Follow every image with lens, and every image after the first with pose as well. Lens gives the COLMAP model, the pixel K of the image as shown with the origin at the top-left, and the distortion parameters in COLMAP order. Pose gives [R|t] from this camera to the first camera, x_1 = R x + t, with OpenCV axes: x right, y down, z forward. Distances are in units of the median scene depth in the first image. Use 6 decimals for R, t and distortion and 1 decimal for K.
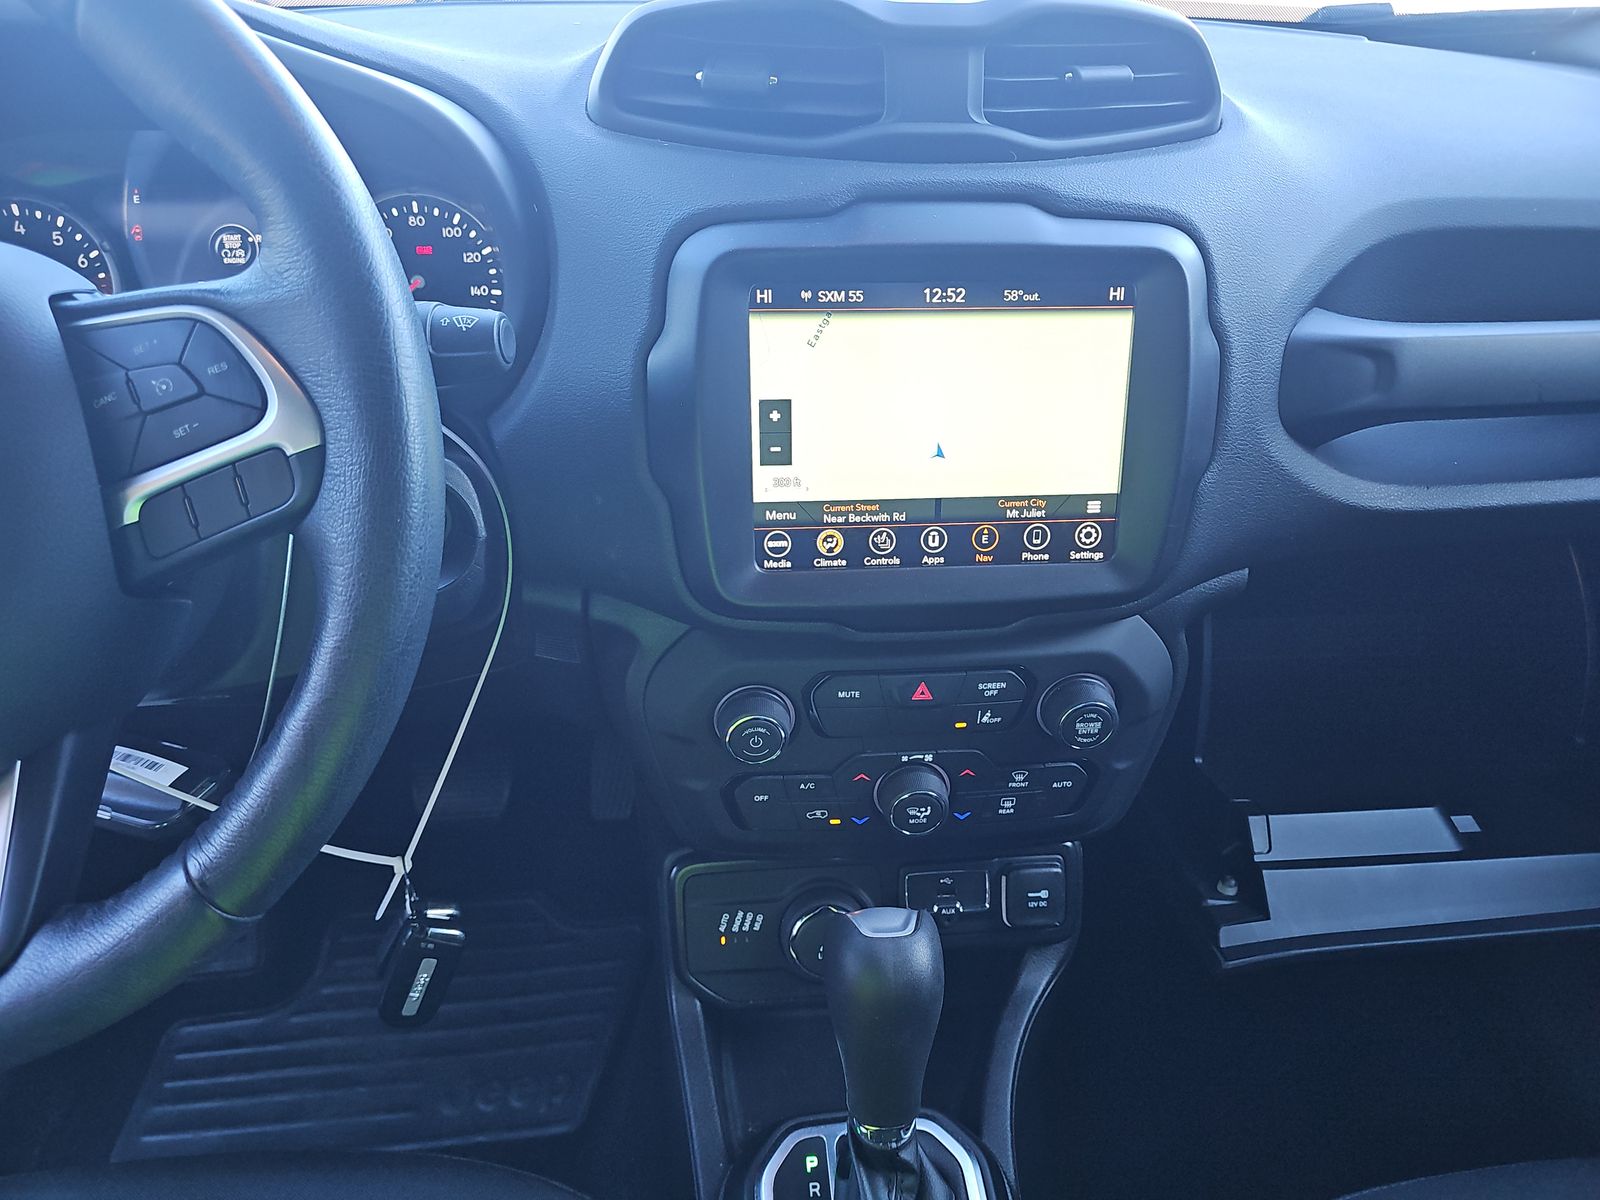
lens RADIAL K [[1076.5, 0, 795.0], [0, 1076.5, 598.8], [0, 0, 1]] dist [0.029240, -0.029613]
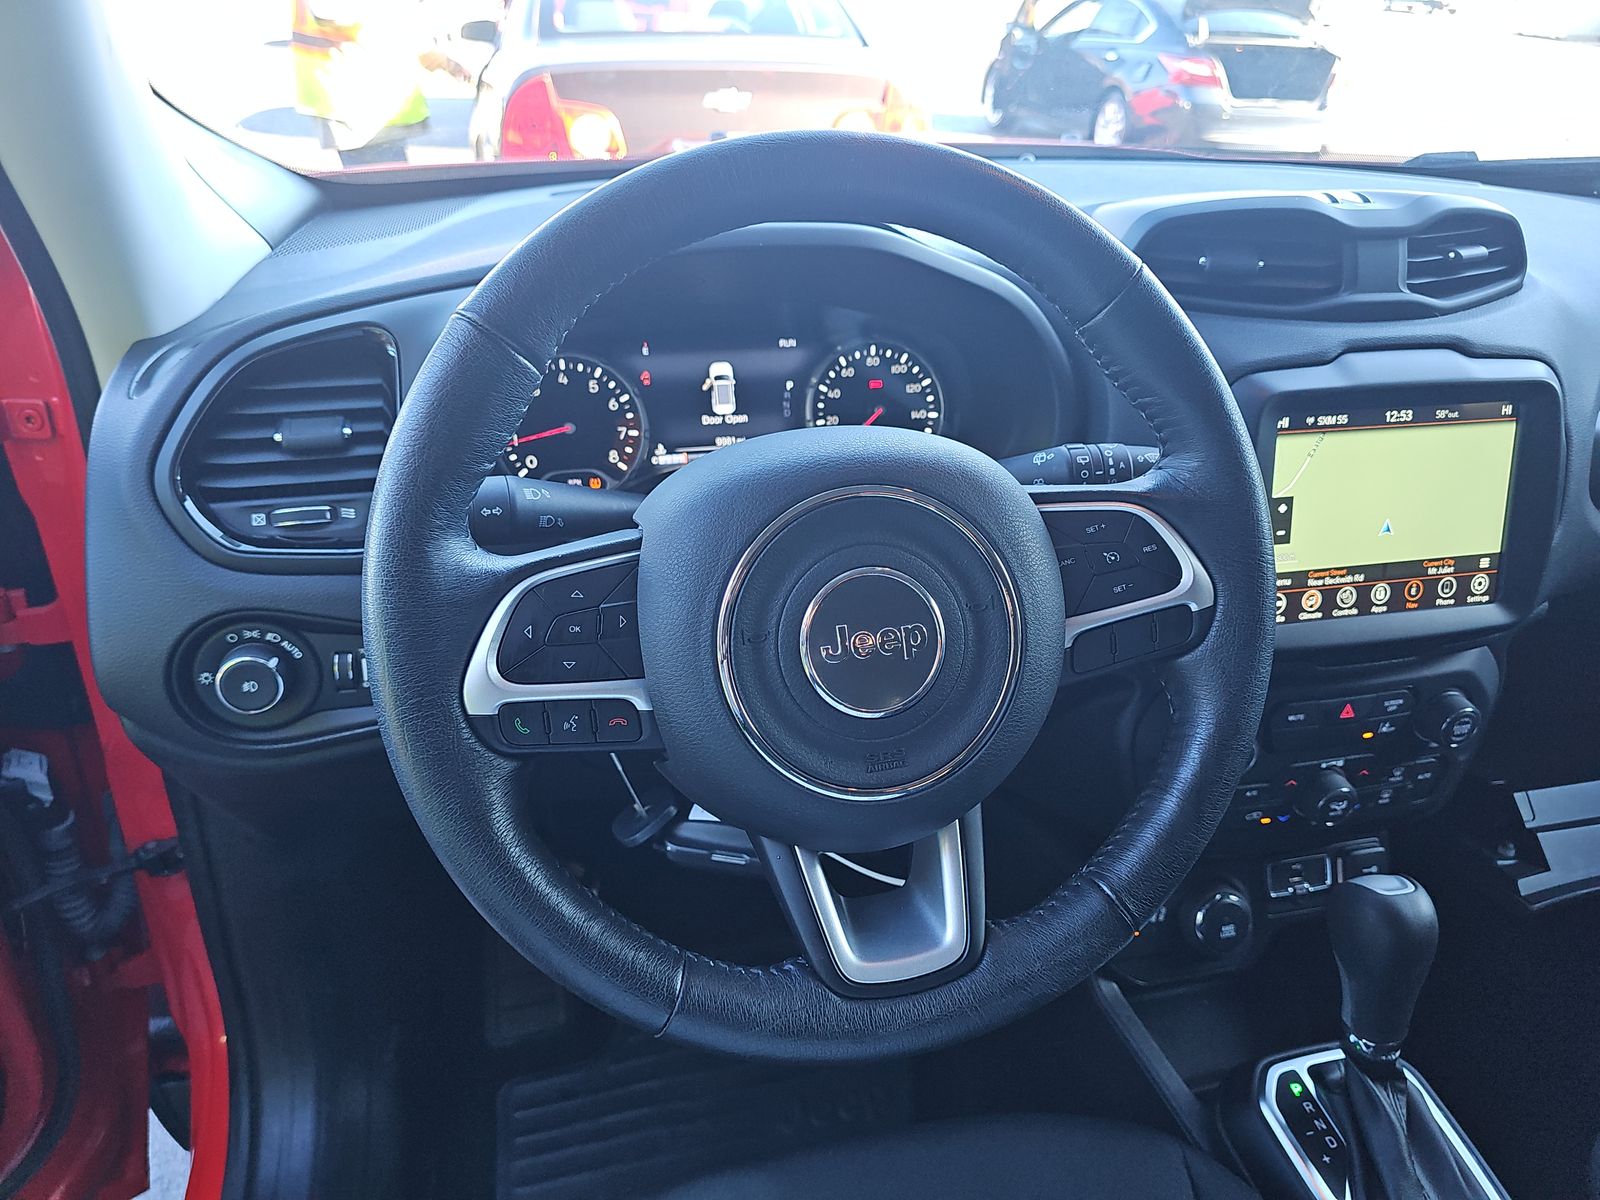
lens RADIAL K [[1076.5, 0, 796.2], [0, 1076.5, 598.2], [0, 0, 1]] dist [0.029240, -0.029613]
pose [[0.989705, -0.059286, 0.130266, -0.758079], [0.066136, 0.996612, -0.048897, -0.031325], [-0.126926, 0.057009, 0.990273, -0.236416]]
